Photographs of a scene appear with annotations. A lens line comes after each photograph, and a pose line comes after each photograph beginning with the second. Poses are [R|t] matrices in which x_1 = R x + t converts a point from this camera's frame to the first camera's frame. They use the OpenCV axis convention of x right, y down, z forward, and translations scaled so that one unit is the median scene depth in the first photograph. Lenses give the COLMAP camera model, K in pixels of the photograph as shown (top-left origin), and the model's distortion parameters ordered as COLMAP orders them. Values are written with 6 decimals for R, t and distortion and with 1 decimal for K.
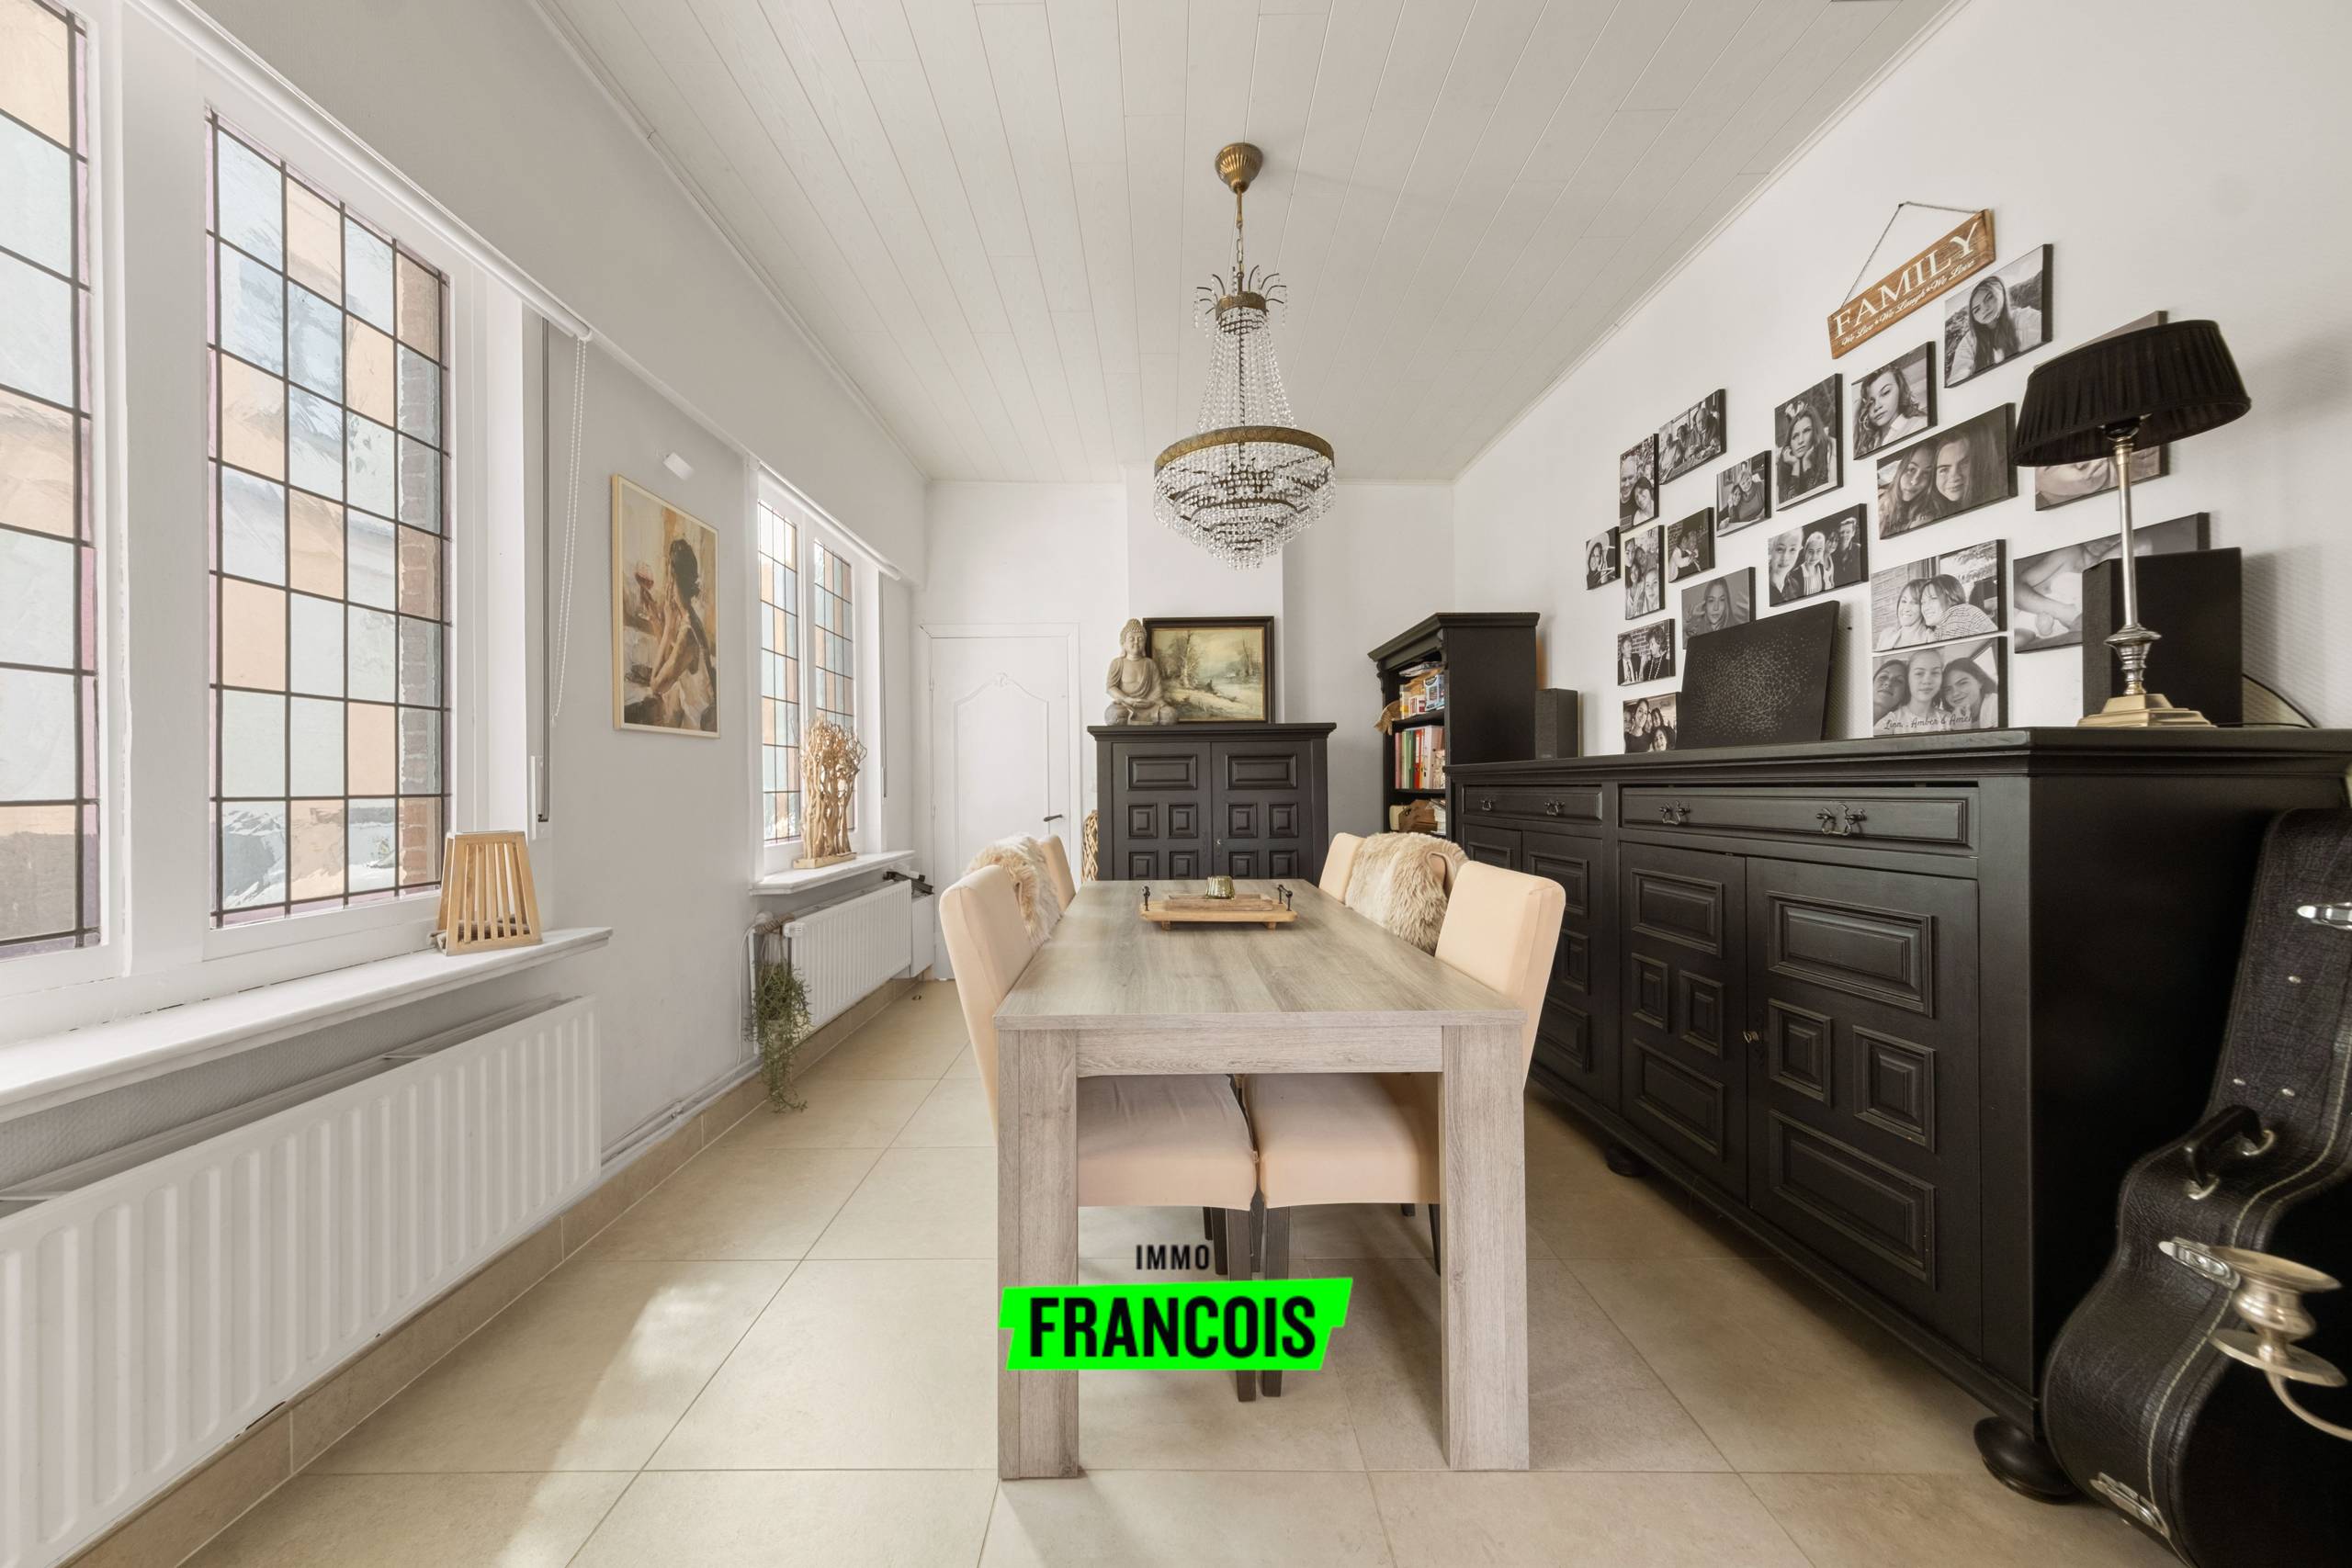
lens RADIAL K [[856.3, 0, 1176.0], [0, 856.3, 784.0], [0, 0, 1]] dist [-0.000966, -0.000196]
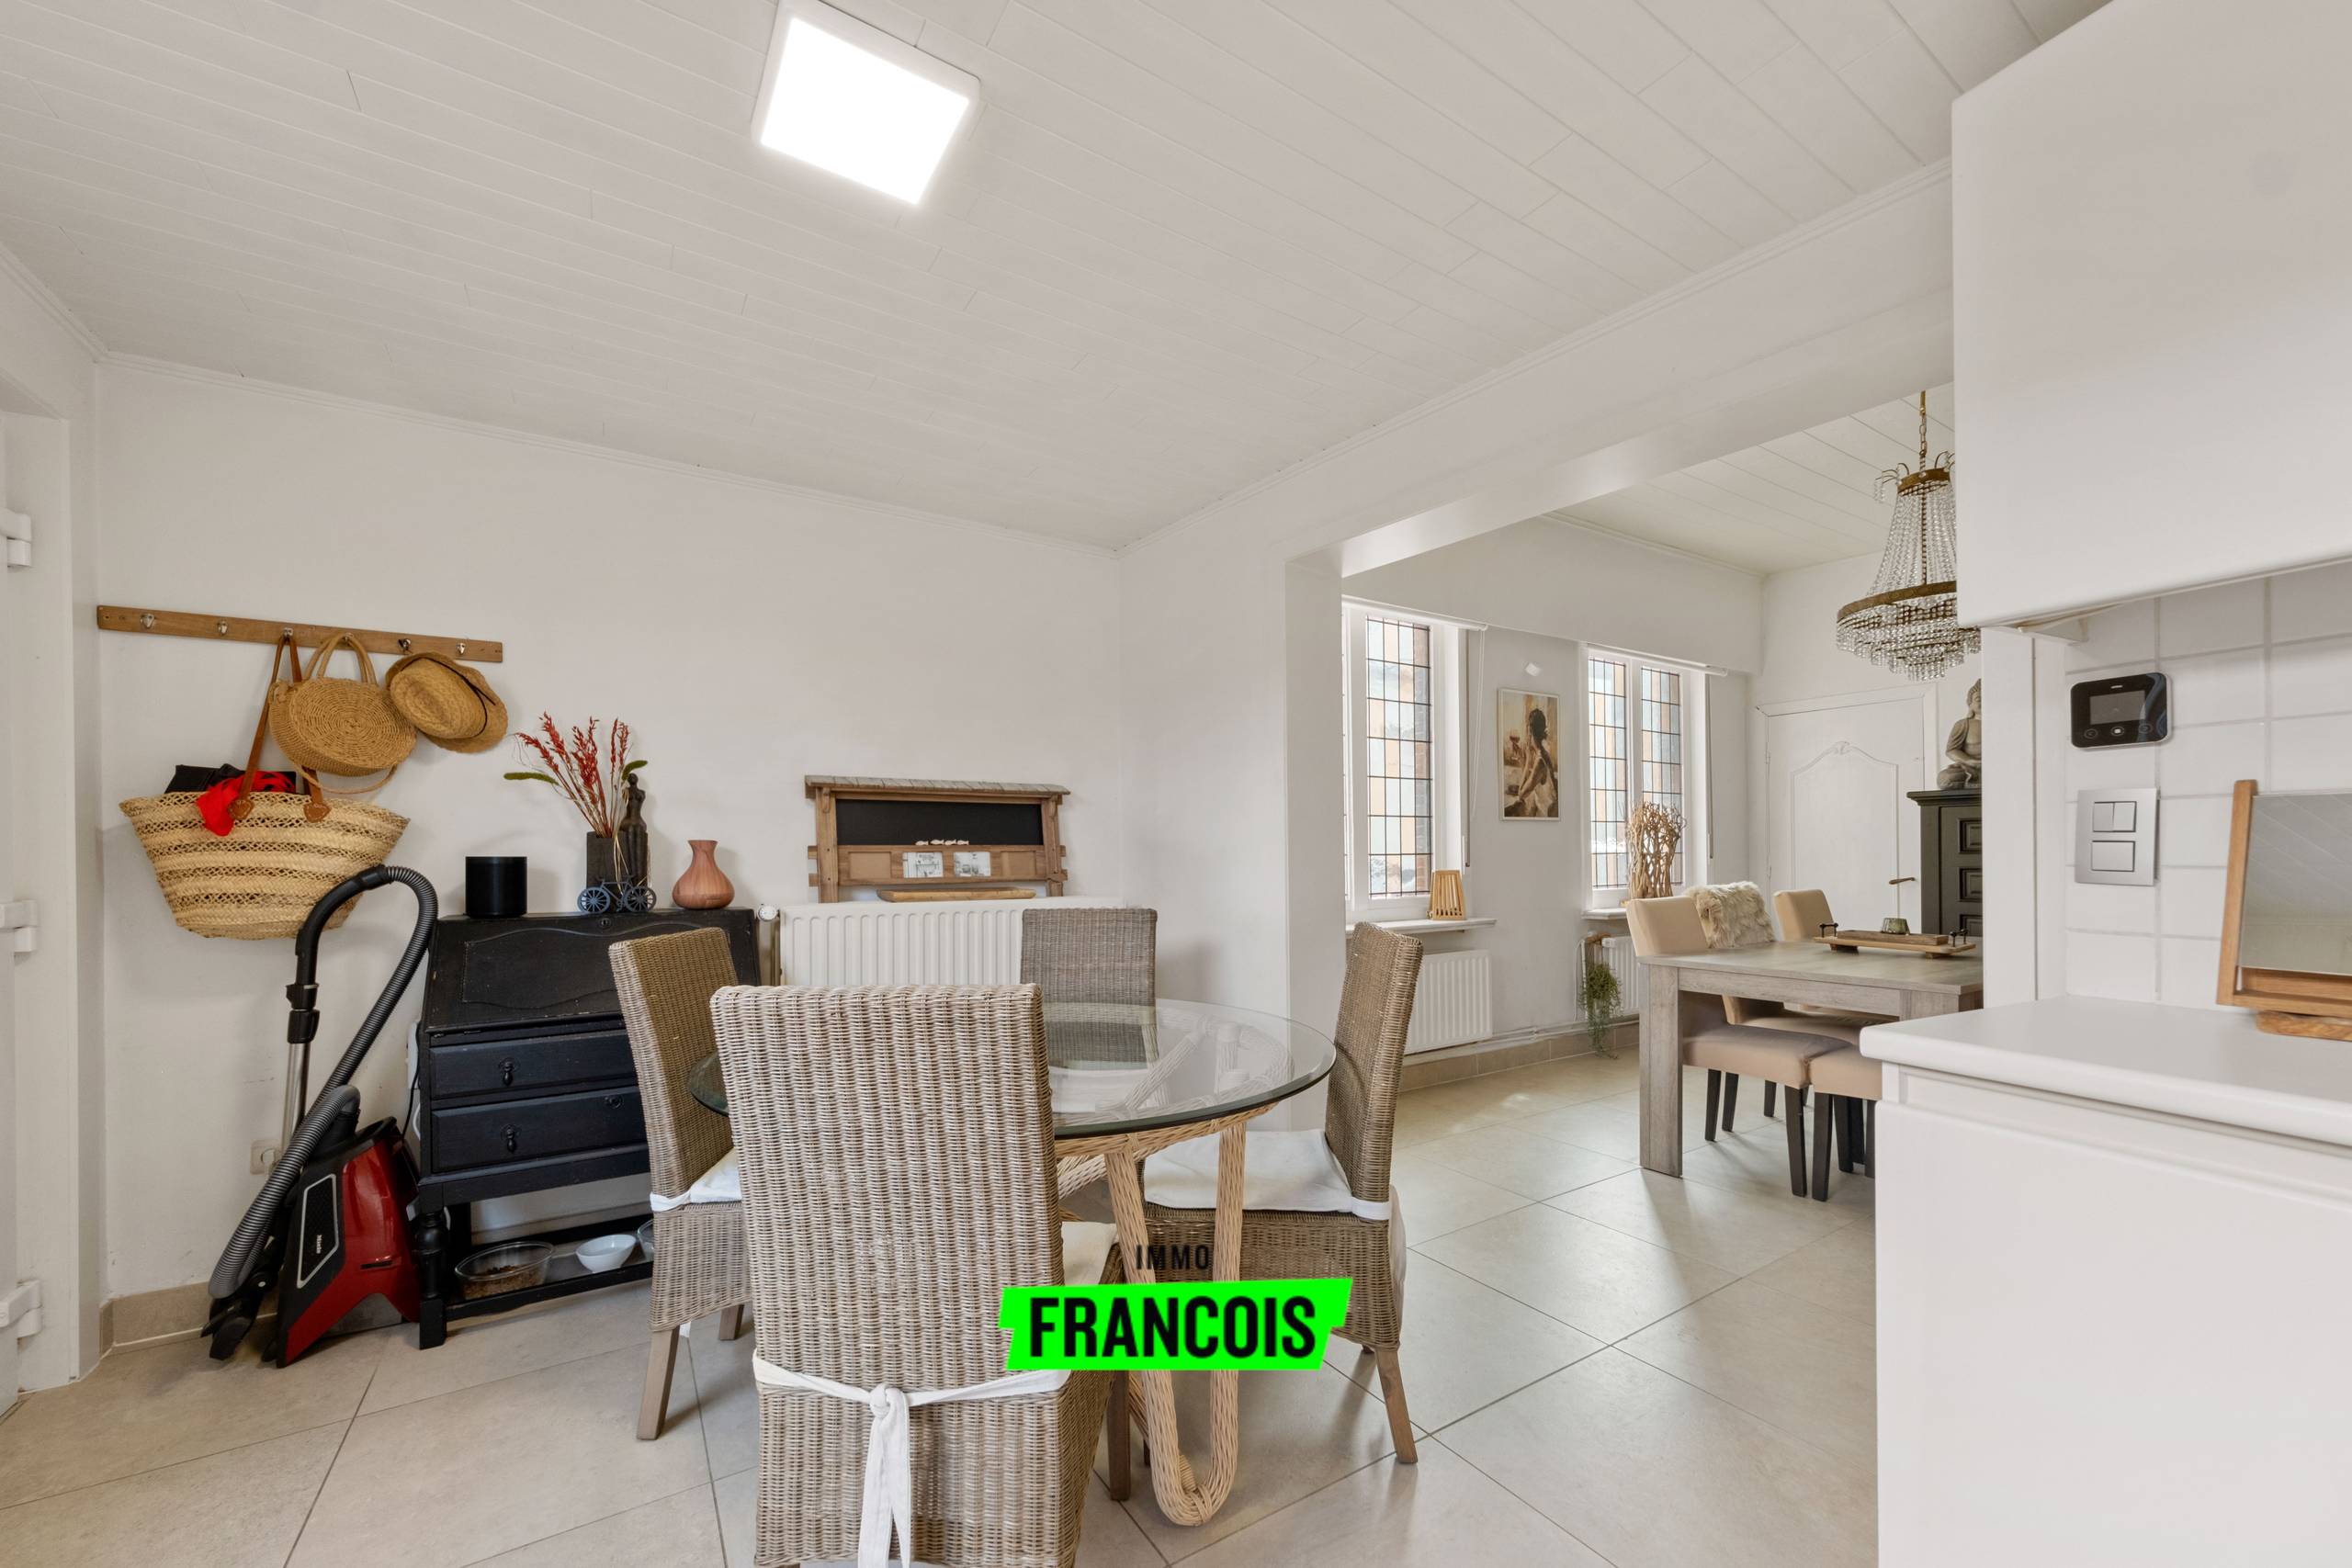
lens RADIAL K [[853.6, 0, 1168.0], [0, 853.6, 840.5], [0, 0, 1]] dist [0.000416, 0.000016]
pose [[0.548207, -0.008555, -0.836299, 0.489908], [0.004202, 0.999963, -0.007475, -0.007005], [0.836332, 0.000584, 0.548223, -0.613973]]
